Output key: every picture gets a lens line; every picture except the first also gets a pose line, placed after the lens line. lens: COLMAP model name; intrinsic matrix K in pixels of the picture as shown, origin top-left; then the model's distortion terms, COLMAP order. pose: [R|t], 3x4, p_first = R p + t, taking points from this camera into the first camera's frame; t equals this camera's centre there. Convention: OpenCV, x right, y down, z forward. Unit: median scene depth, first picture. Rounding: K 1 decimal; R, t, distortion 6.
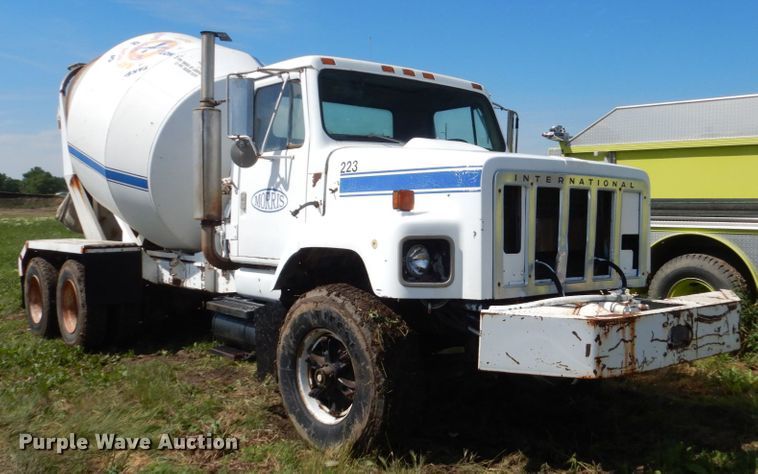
lens RADIAL K [[779.4, 0, 451.9], [0, 779.4, 240.4], [0, 0, 1]] dist [0.017122, -0.009099]
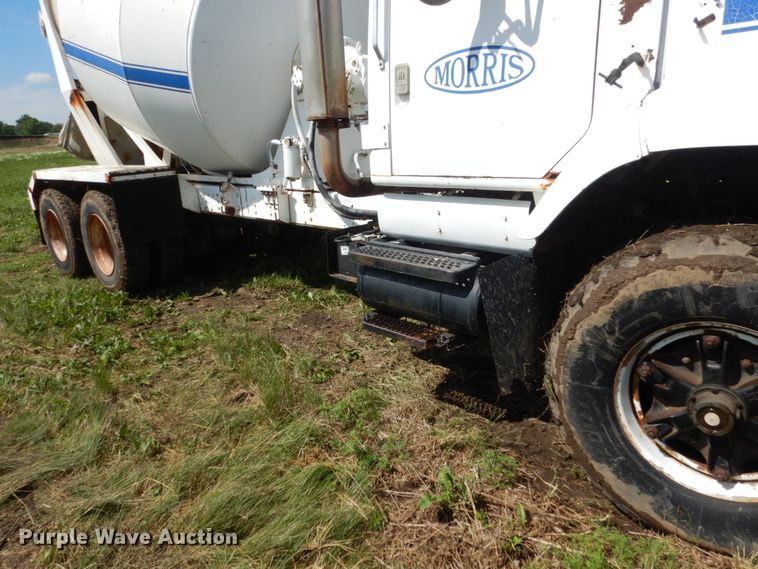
lens RADIAL K [[525.7, 0, 379.0], [0, 525.7, 284.5], [0, 0, 1]] dist [-0.000734, 0.005390]
pose [[0.995608, -0.067240, 0.065146, -0.237433], [0.049668, 0.969187, 0.241268, 0.001704], [-0.079361, -0.236973, 0.968269, 0.428183]]
